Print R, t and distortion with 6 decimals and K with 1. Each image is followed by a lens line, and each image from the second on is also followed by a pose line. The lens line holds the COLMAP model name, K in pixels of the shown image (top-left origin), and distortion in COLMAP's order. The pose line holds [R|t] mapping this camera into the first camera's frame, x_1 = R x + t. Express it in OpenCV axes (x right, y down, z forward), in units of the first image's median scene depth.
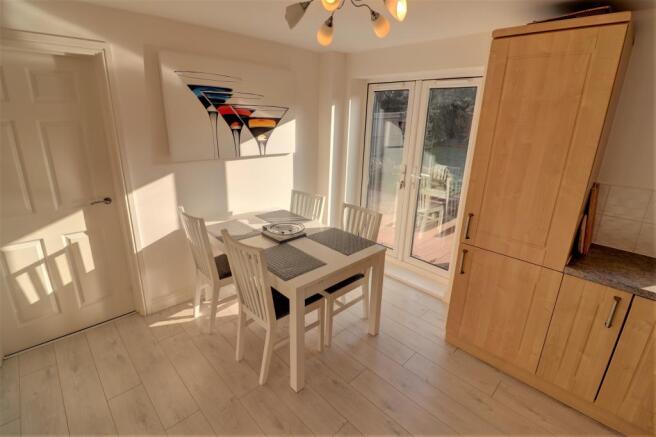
lens RADIAL K [[306.2, 0, 330.4], [0, 306.2, 211.6], [0, 0, 1]] dist [0.013628, -0.017867]
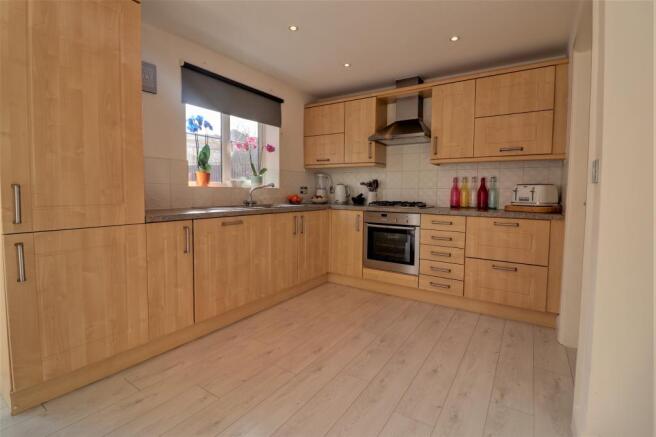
lens RADIAL K [[306.2, 0, 330.4], [0, 306.2, 211.6], [0, 0, 1]] dist [0.013628, -0.017867]
pose [[-0.220758, -0.090966, 0.971077, -0.361084], [0.267077, 0.951947, 0.149889, 0.157555], [-0.938049, 0.292441, -0.185855, 0.535697]]
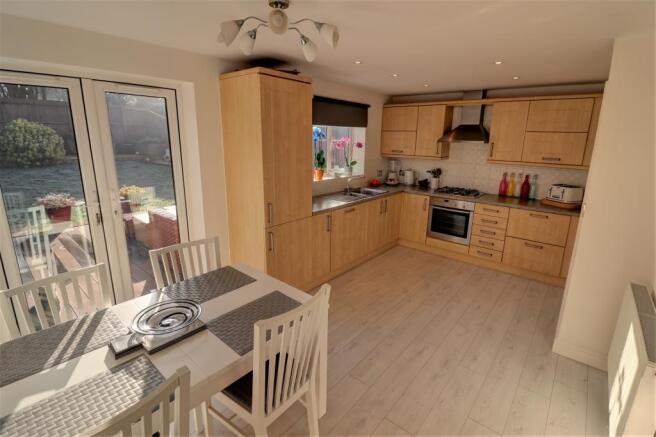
lens RADIAL K [[306.2, 0, 330.4], [0, 306.2, 211.6], [0, 0, 1]] dist [0.013628, -0.017867]
pose [[-0.102623, -0.263581, 0.959163, -0.899766], [0.270195, 0.920613, 0.281897, -0.279776], [-0.957321, 0.288090, -0.023258, 0.844712]]
